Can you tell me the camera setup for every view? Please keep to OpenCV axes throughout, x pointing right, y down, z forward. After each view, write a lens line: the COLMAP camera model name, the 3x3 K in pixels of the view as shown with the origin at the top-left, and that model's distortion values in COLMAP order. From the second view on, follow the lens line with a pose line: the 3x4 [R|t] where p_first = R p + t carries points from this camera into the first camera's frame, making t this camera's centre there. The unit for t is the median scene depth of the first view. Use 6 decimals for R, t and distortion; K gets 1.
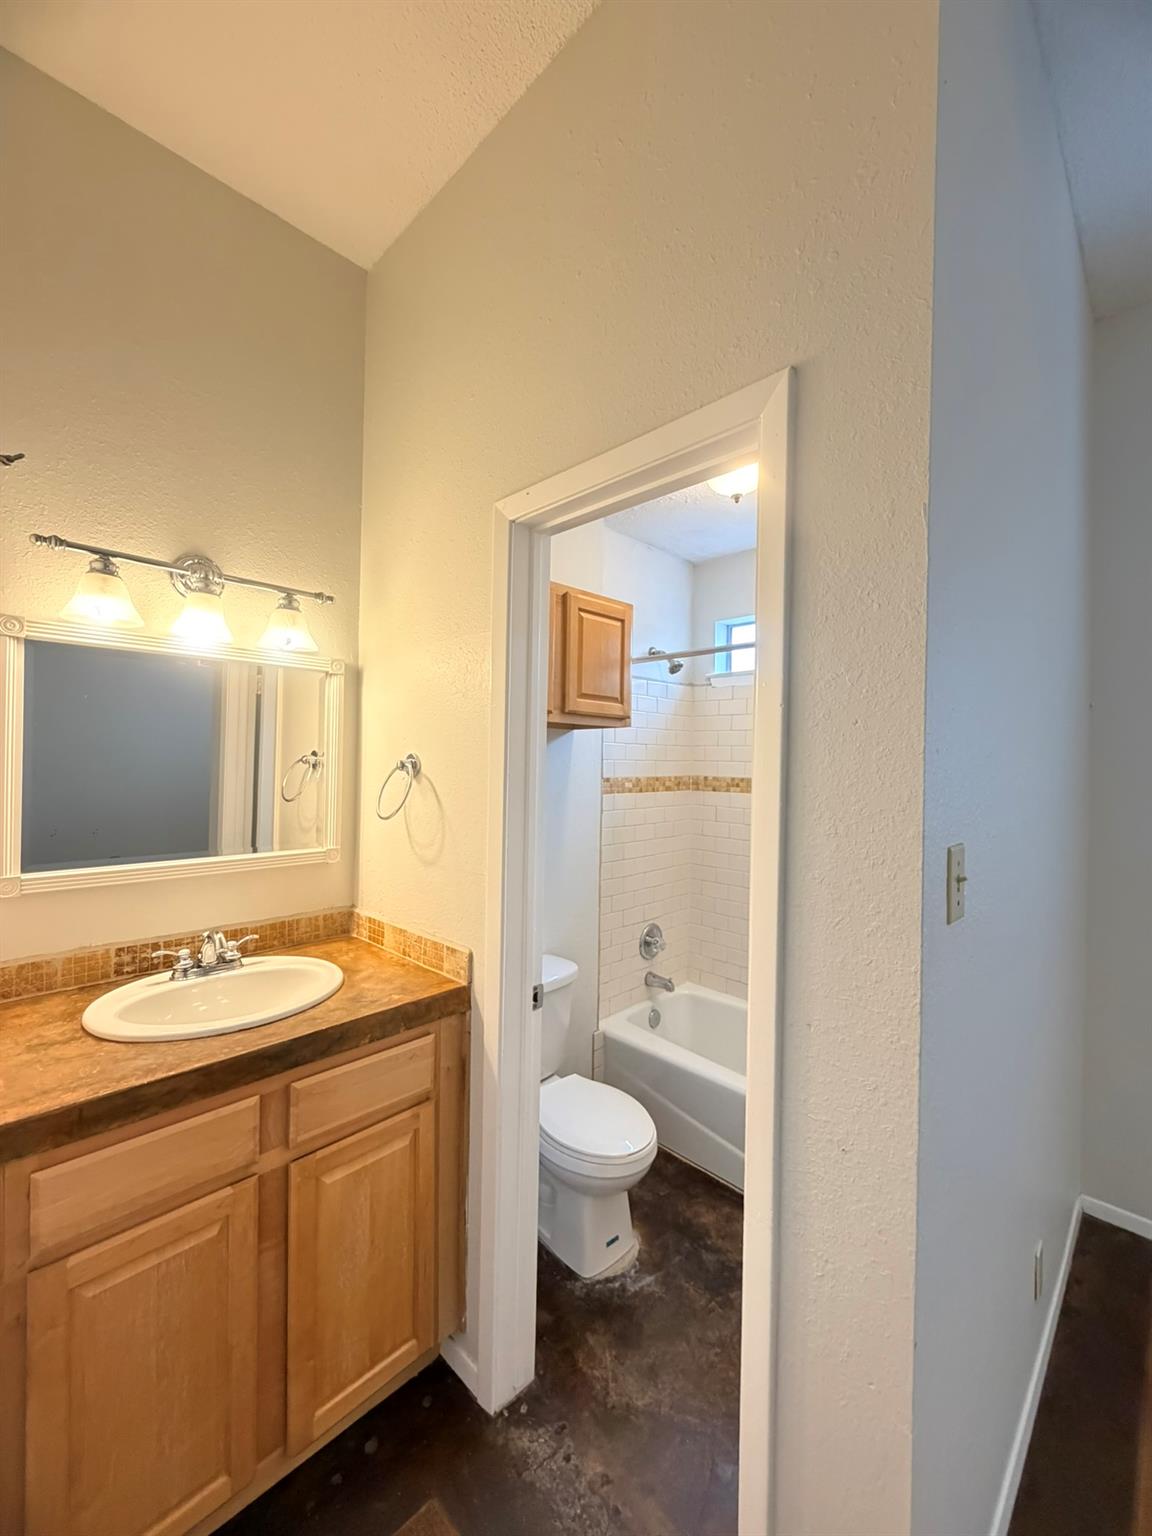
lens RADIAL K [[612.2, 0, 576.9], [0, 612.2, 763.0], [0, 0, 1]] dist [-0.001448, 0.001003]
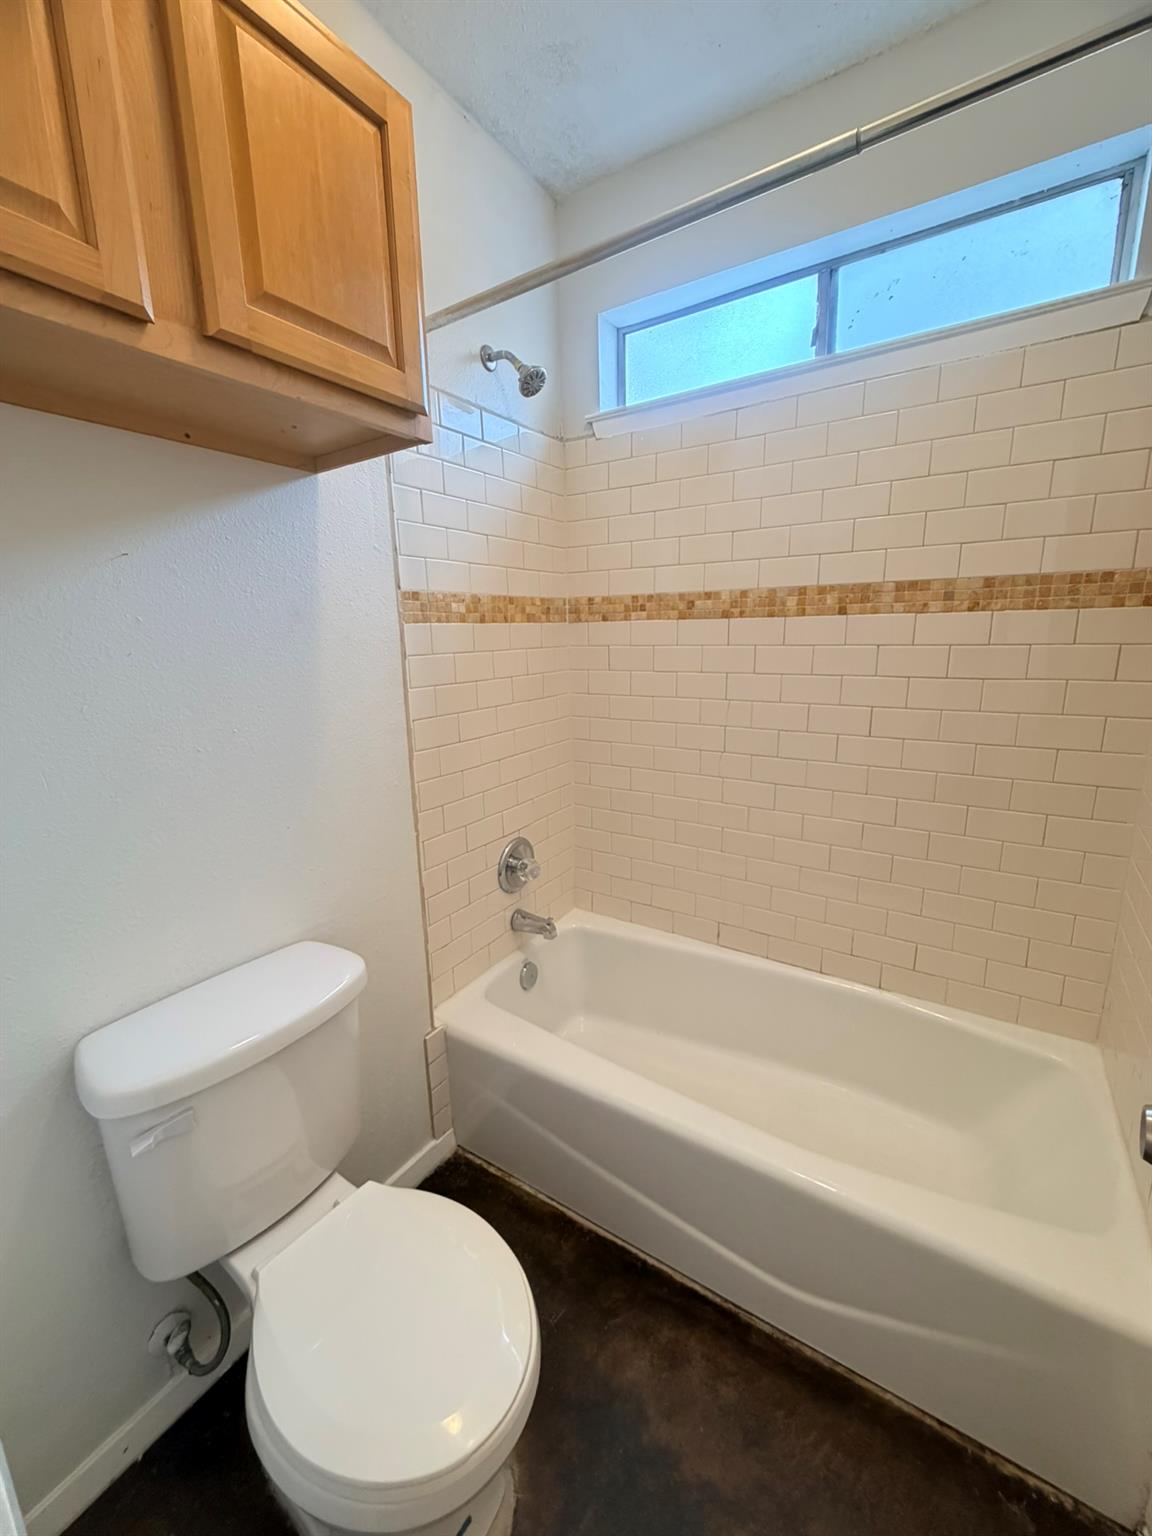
lens RADIAL K [[612.2, 0, 576.9], [0, 612.2, 763.0], [0, 0, 1]] dist [-0.001448, 0.001003]
pose [[0.976647, -0.080267, 0.199293, 0.064565], [0.038008, 0.977509, 0.207439, 0.059576], [-0.211461, -0.195020, 0.957733, 0.402093]]
